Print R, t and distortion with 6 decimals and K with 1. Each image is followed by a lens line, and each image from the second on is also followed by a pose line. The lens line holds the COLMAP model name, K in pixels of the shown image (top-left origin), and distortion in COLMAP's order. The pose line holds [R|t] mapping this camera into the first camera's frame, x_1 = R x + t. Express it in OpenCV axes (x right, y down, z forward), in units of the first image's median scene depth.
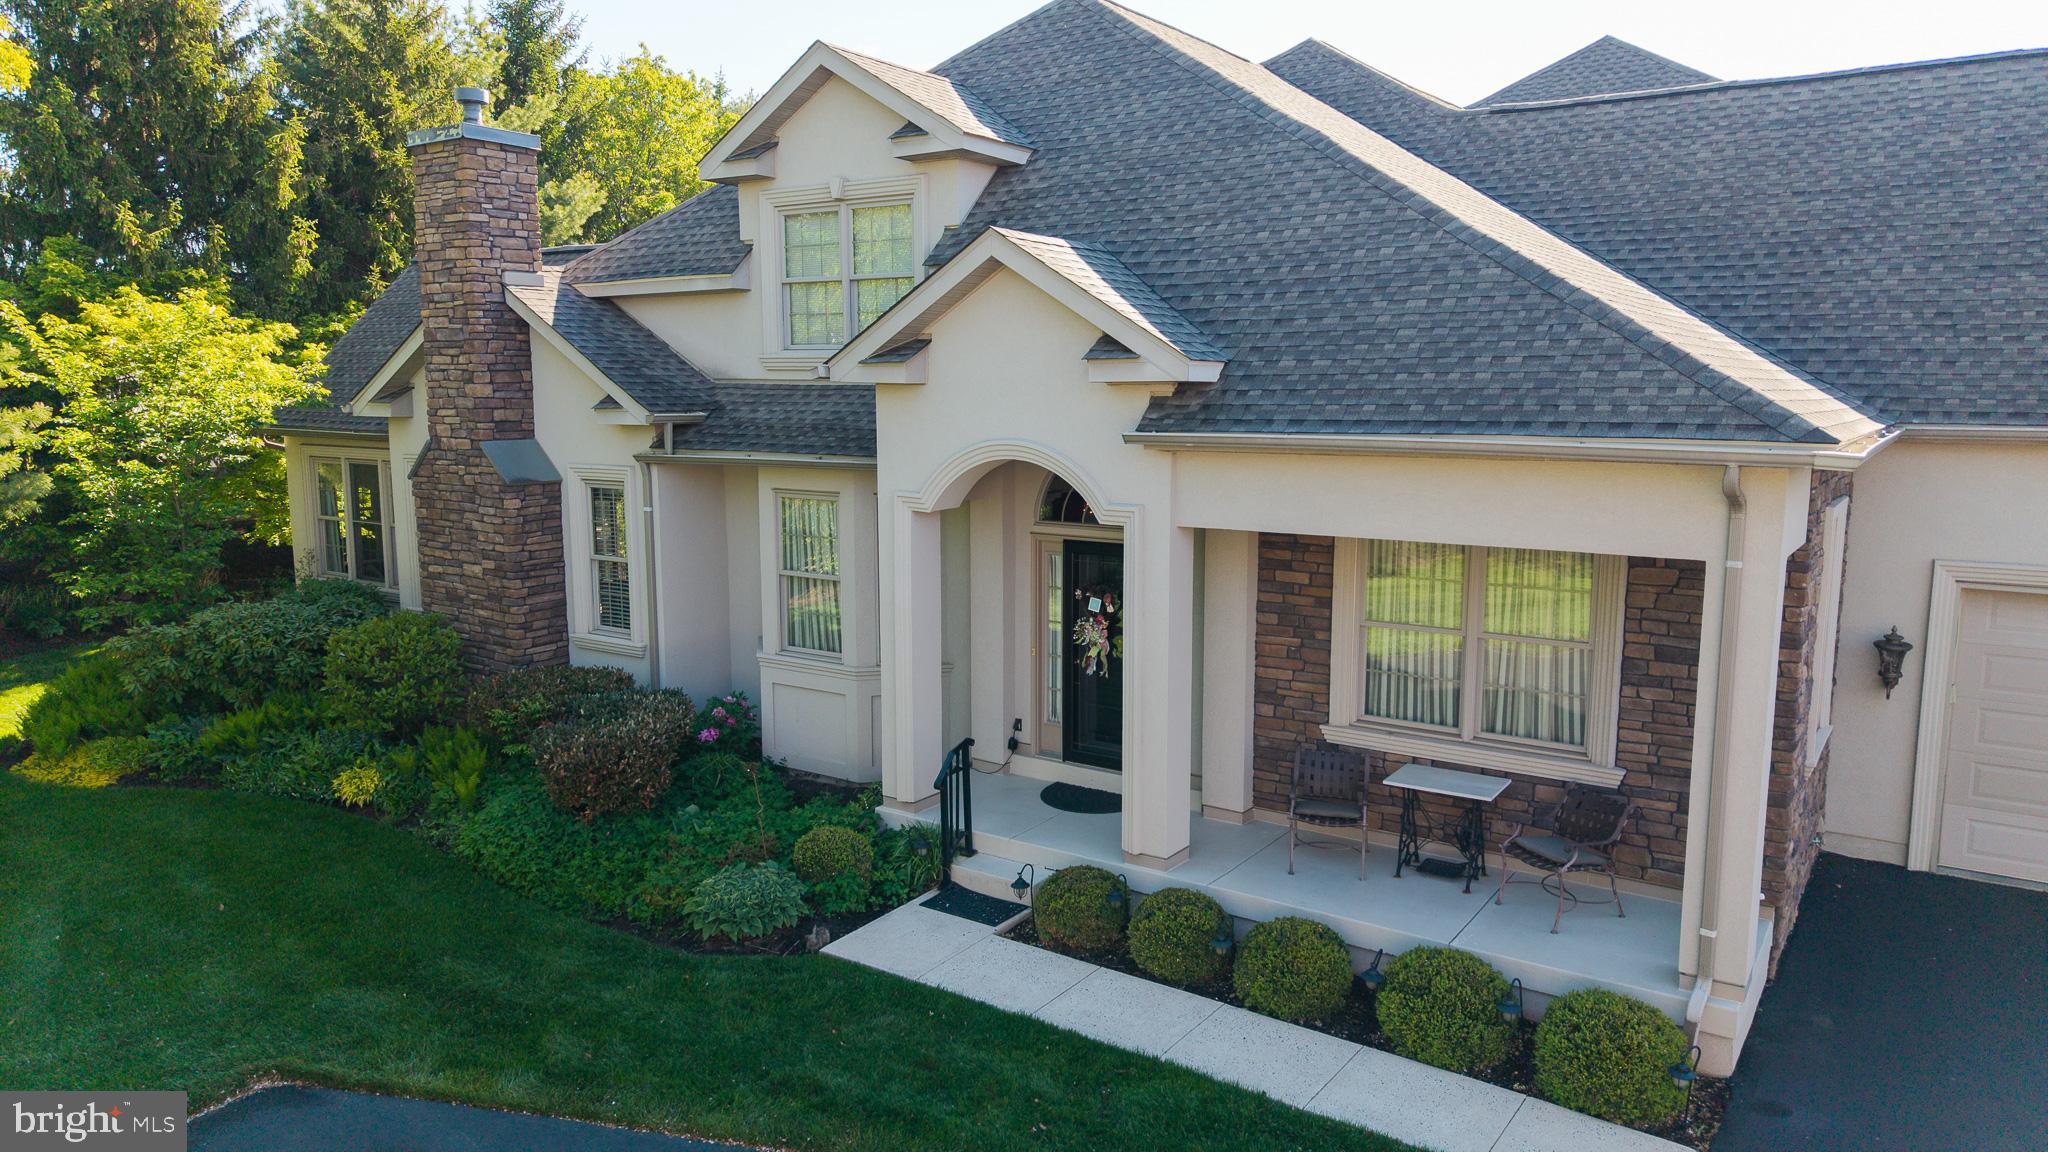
lens RADIAL K [[1374.1, 0, 1024.0], [0, 1374.1, 576.0], [0, 0, 1]] dist [0.028762, -0.026898]
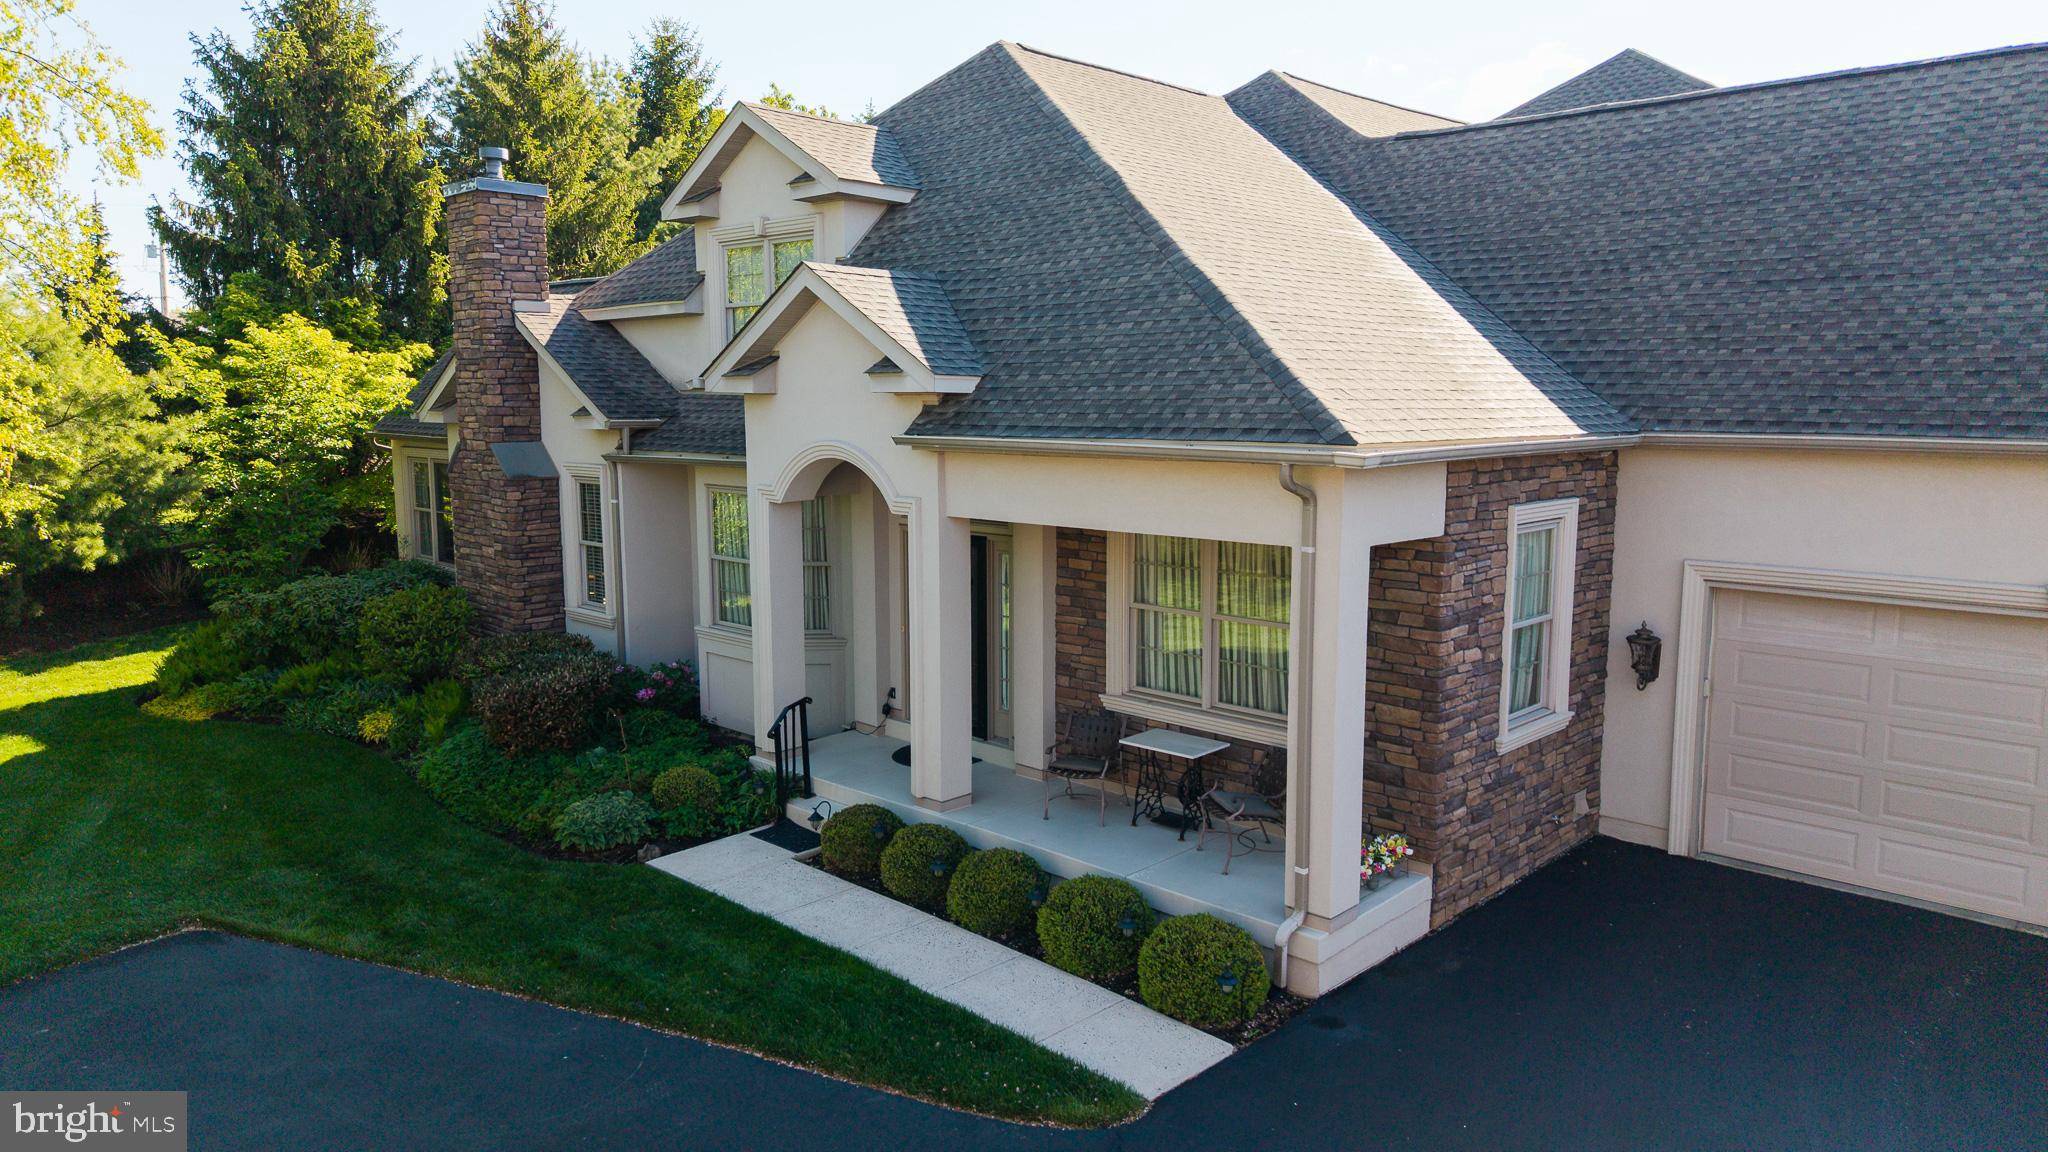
lens RADIAL K [[1372.9, 0, 1024.0], [0, 1372.9, 576.0], [0, 0, 1]] dist [0.038370, -0.036923]
pose [[0.986198, 0.020714, -0.164267, 0.321212], [-0.022079, 0.999735, -0.006488, 0.018112], [0.164089, 0.010026, 0.986395, -0.122278]]
